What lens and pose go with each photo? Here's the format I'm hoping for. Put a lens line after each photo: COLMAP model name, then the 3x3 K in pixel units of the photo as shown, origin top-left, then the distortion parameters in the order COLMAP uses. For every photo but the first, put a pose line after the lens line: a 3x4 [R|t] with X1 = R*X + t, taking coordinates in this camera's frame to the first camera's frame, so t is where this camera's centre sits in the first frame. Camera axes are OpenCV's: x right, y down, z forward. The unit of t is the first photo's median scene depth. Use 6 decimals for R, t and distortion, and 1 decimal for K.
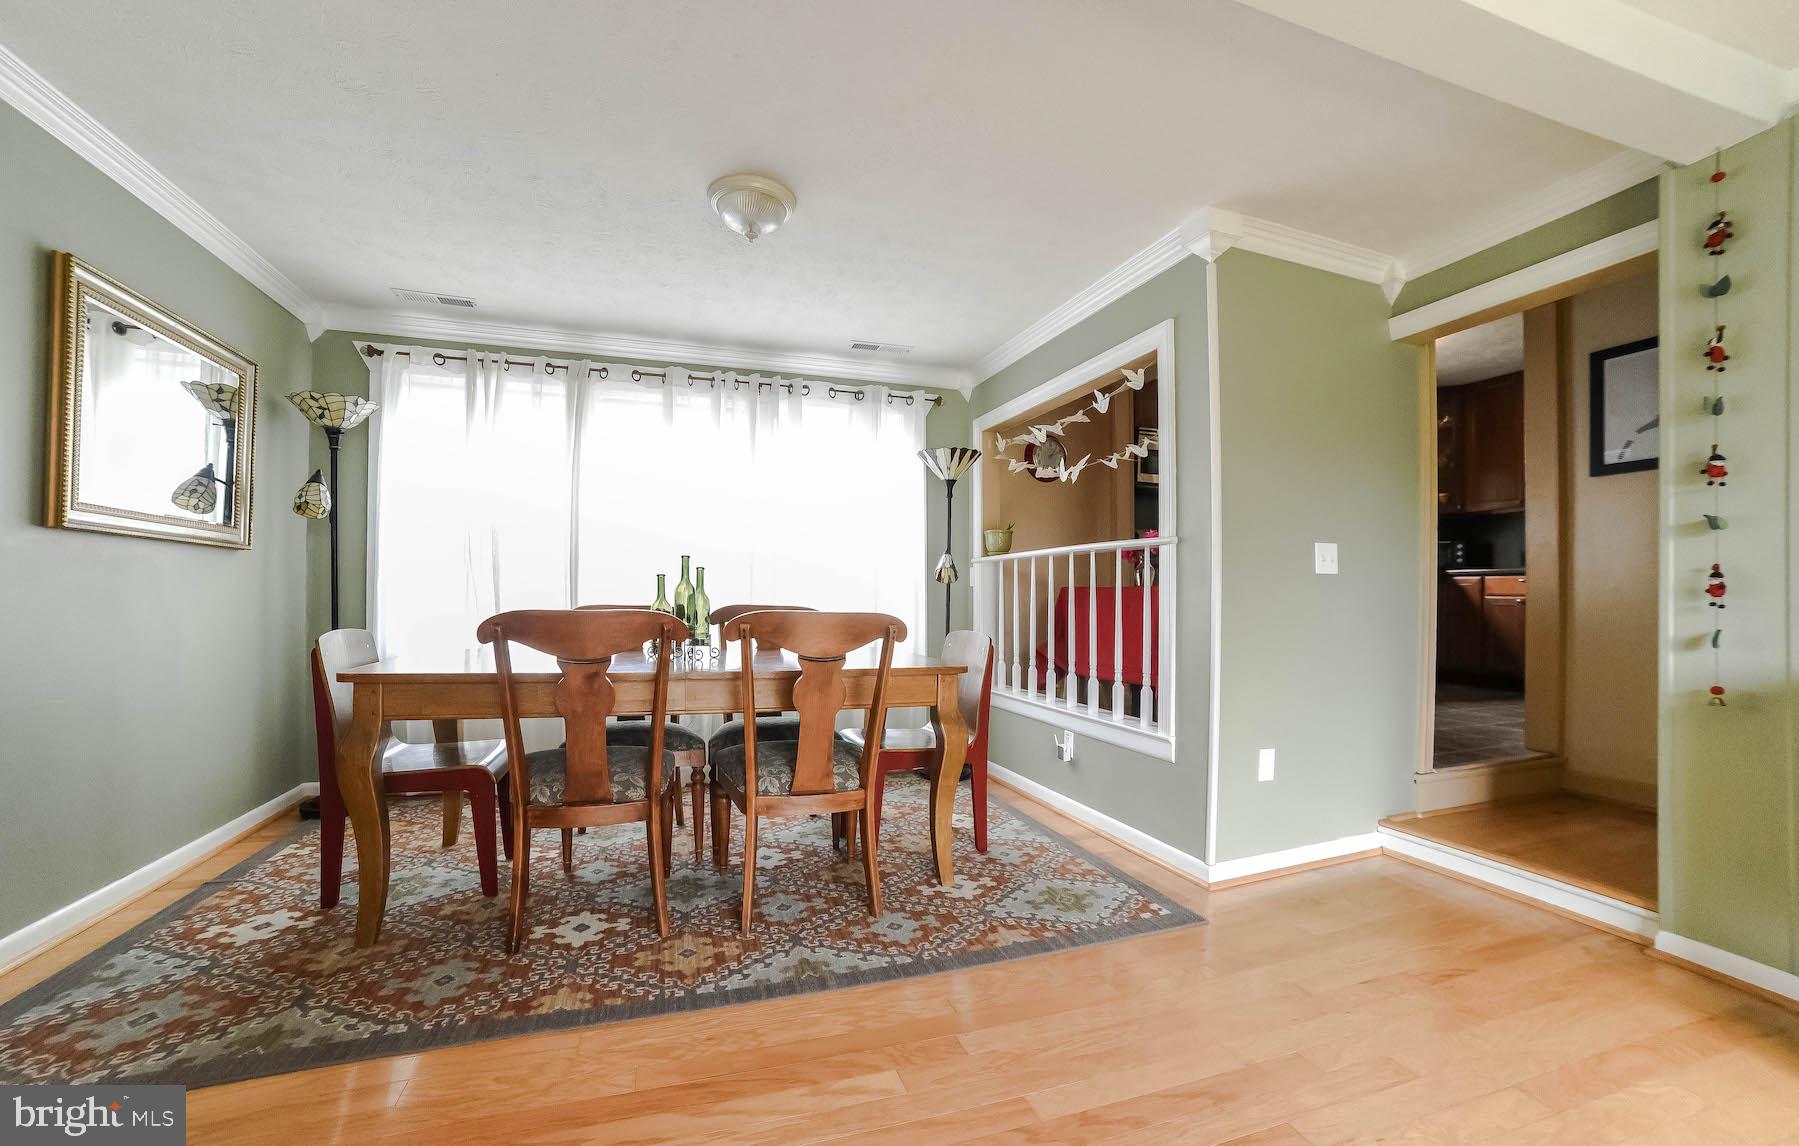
lens RADIAL K [[716.2, 0, 900.7], [0, 716.2, 593.5], [0, 0, 1]] dist [-0.105037, 0.037905]
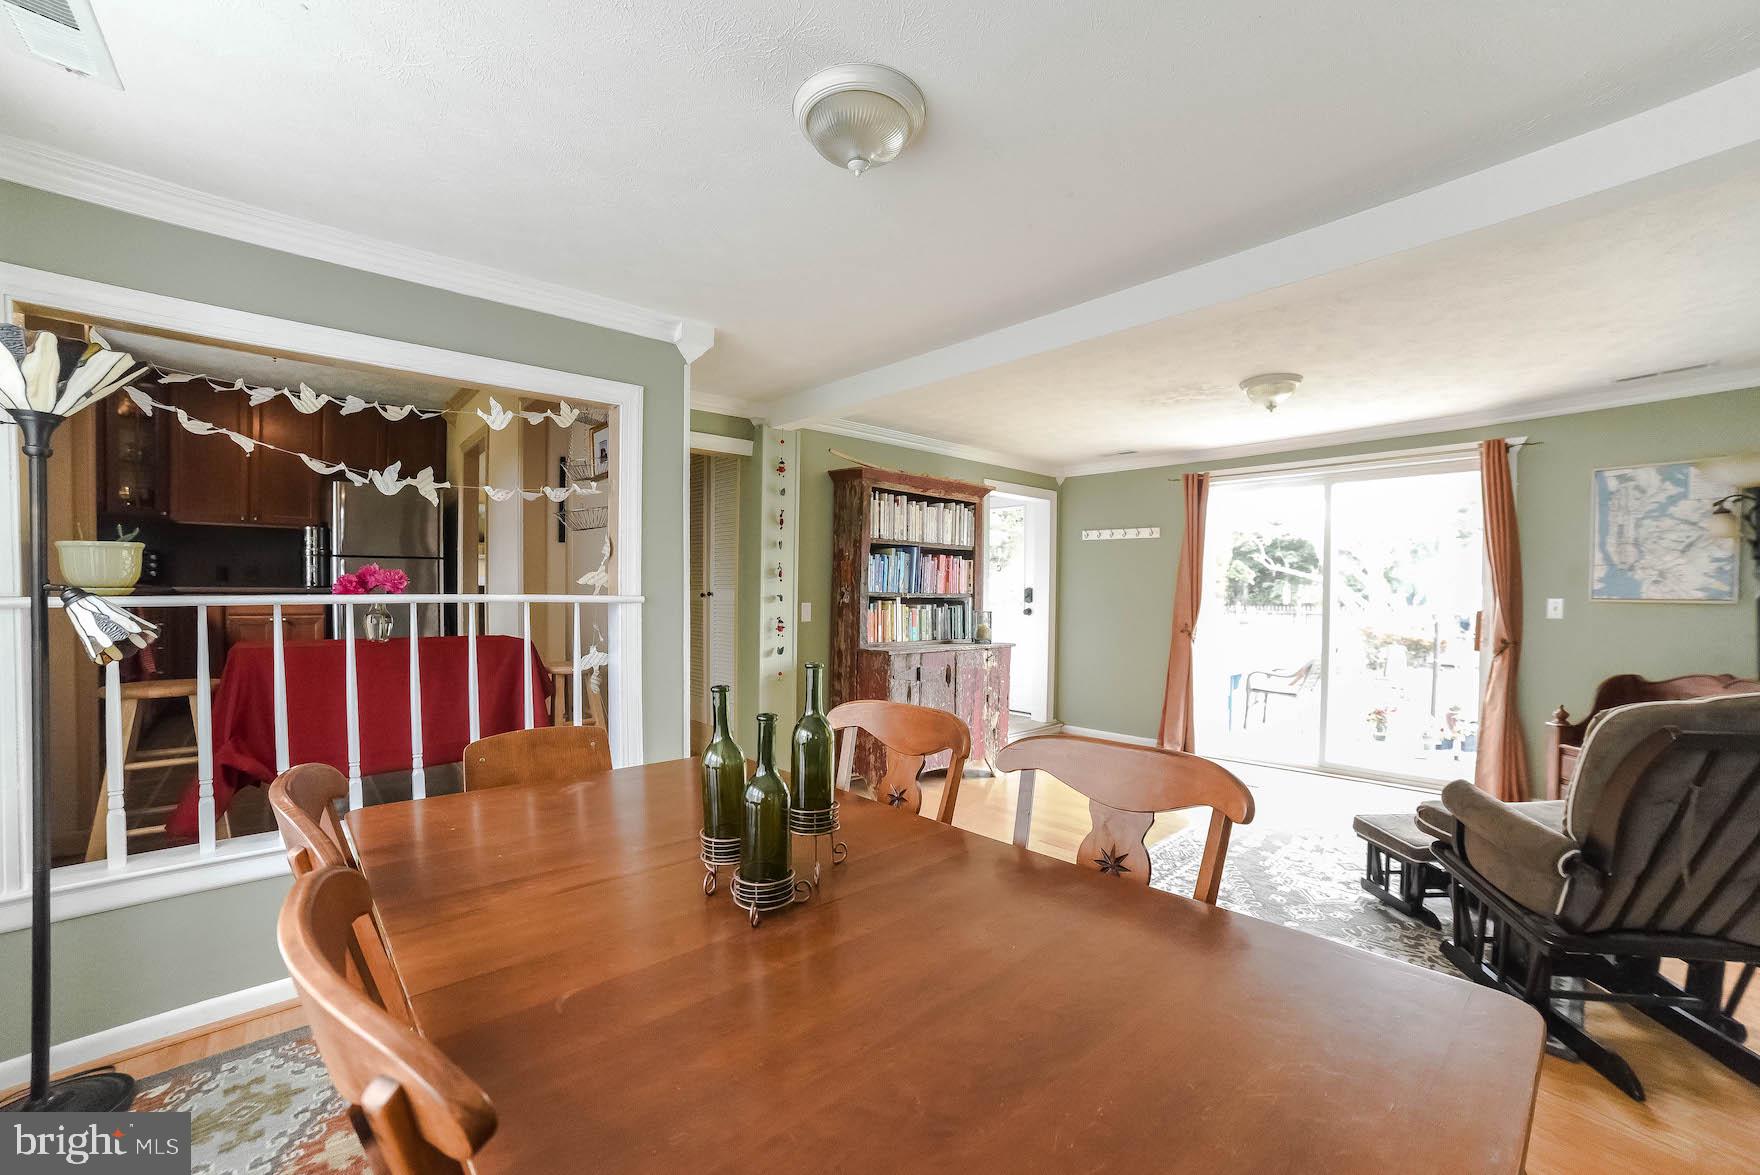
lens RADIAL K [[723.5, 0, 886.7], [0, 723.5, 598.2], [0, 0, 1]] dist [-0.101027, 0.038555]
pose [[-0.387698, -0.020871, 0.921550, -0.751441], [-0.013295, 0.999766, 0.017049, -0.101247], [-0.921691, -0.005642, -0.387885, 1.079275]]
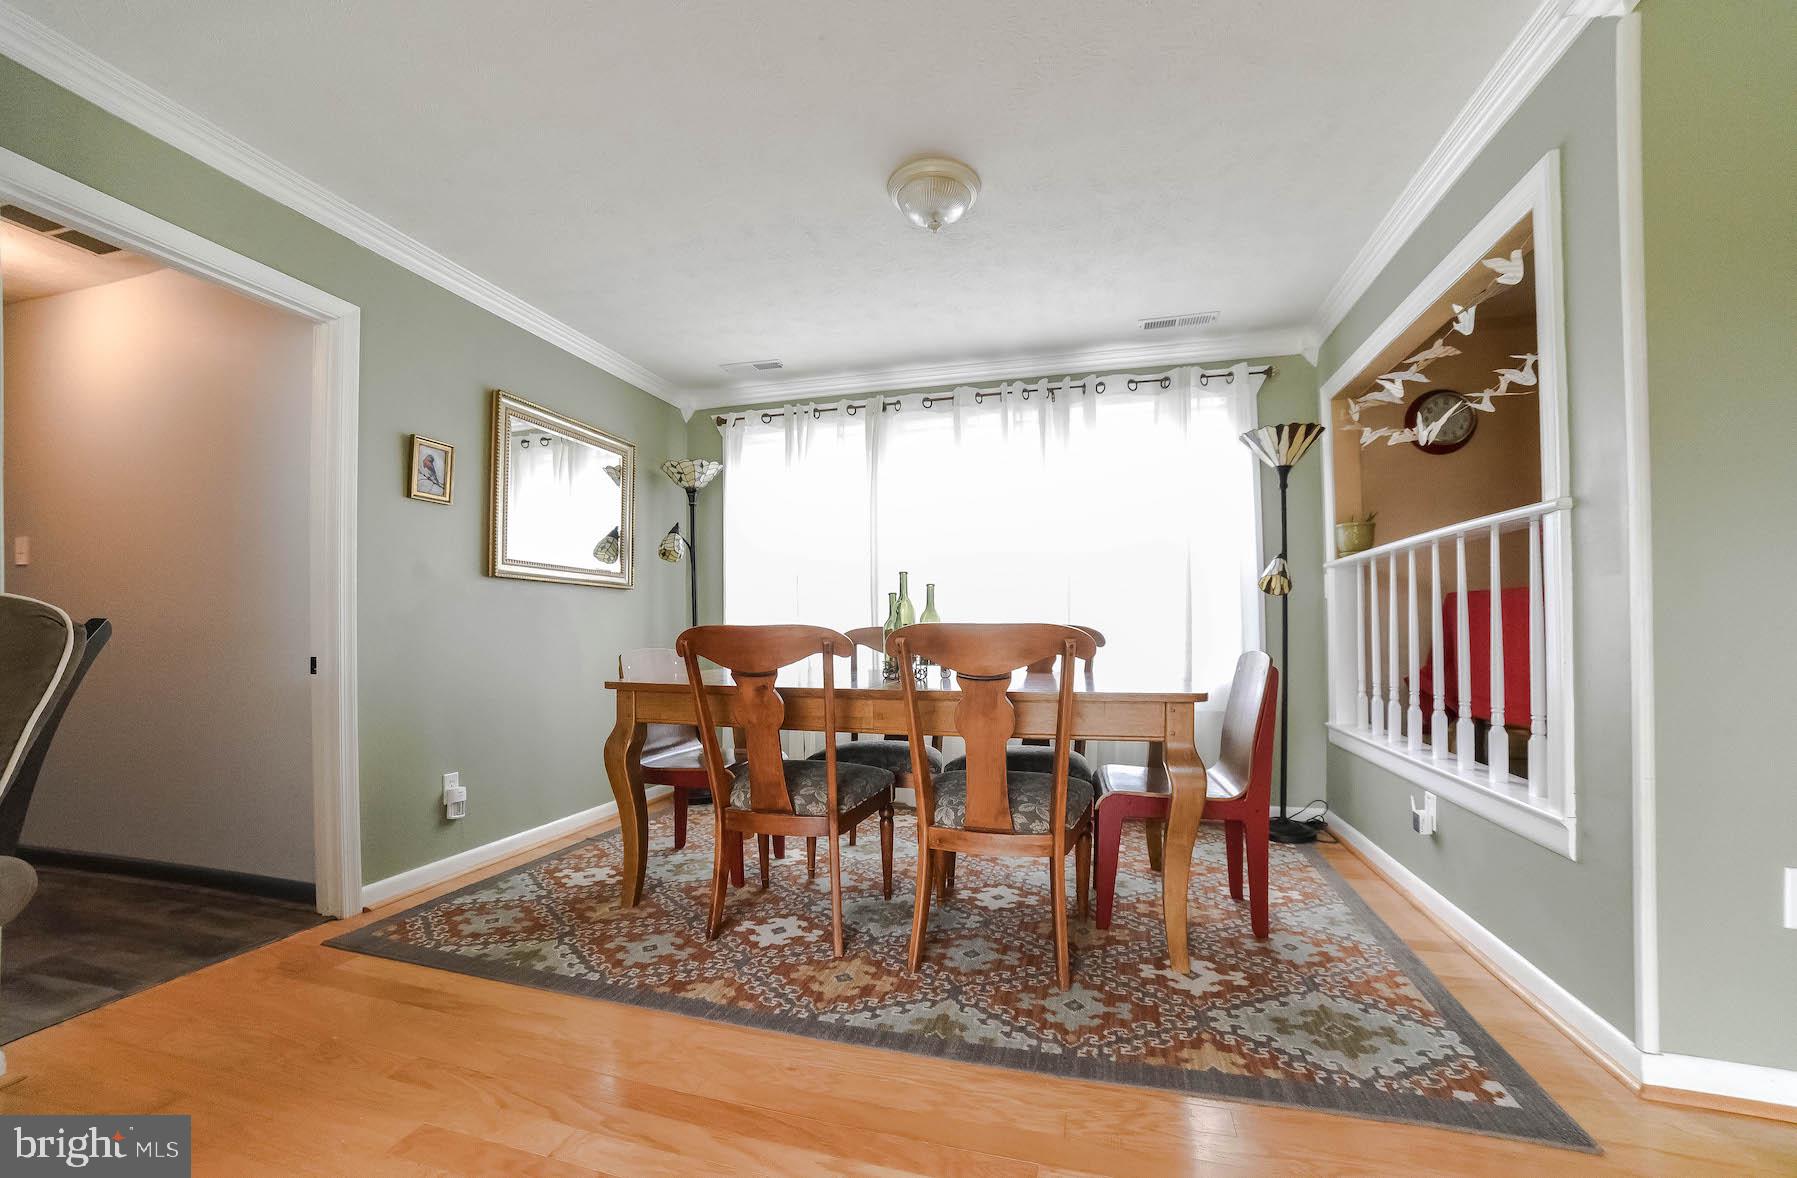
lens RADIAL K [[715.3, 0, 897.6], [0, 715.3, 627.4], [0, 0, 1]] dist [-0.105573, 0.038795]
pose [[0.824003, -0.017608, -0.566312, 0.234069], [0.019332, 0.999809, -0.002959, 0.024490], [0.566256, -0.008510, 0.824186, 0.177572]]
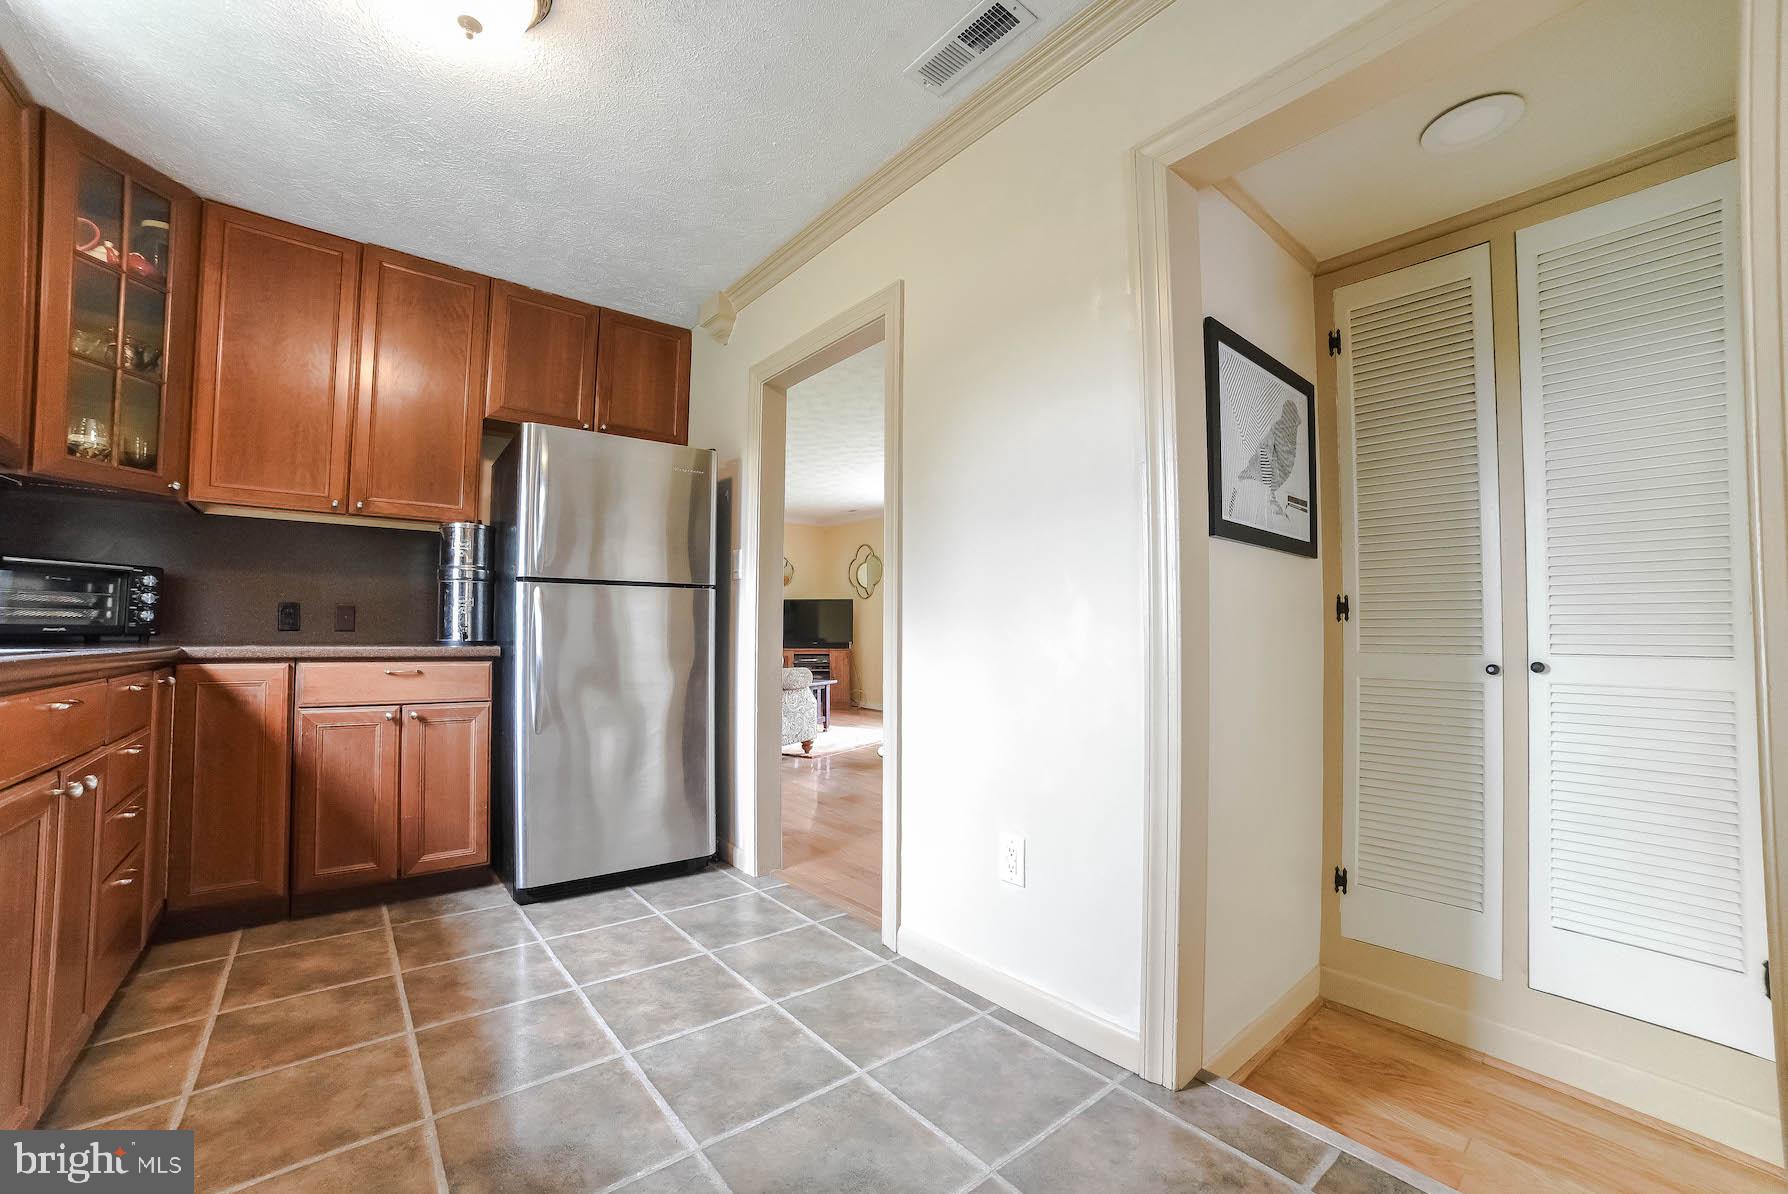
lens RADIAL K [[735.1, 0, 900.8], [0, 735.1, 607.8], [0, 0, 1]] dist [-0.101027, 0.038555]
pose [[-0.360046, 0.021652, 0.932683, 0.665967], [-0.011983, 0.999541, -0.027830, -0.109121], [-0.932857, -0.021197, -0.359622, 1.672176]]
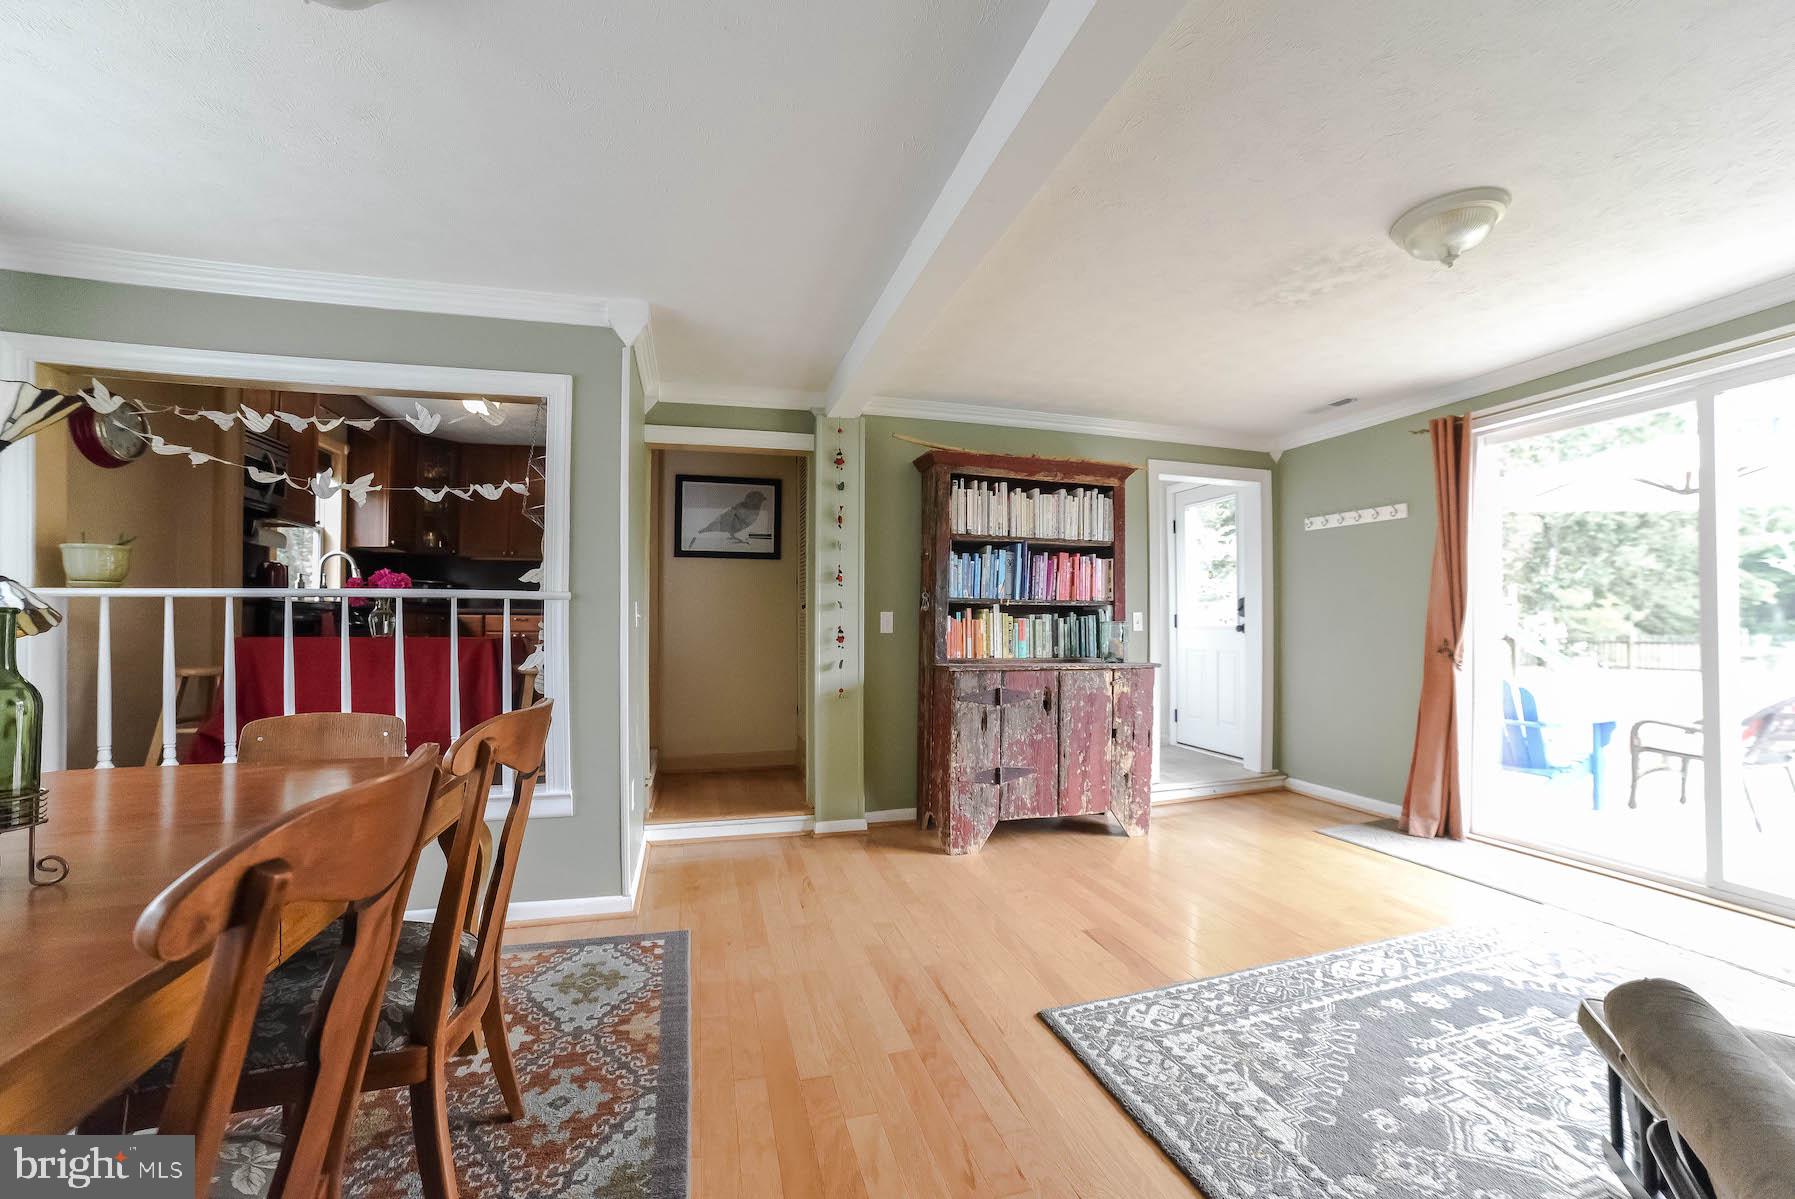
lens RADIAL K [[721.6, 0, 893.2], [0, 721.6, 612.6], [0, 0, 1]] dist [-0.102392, 0.039383]
pose [[0.060737, 0.005930, 0.998136, -0.599012], [-0.002007, 0.999981, -0.005819, -0.047798], [-0.998152, -0.001650, 0.060748, 0.479739]]
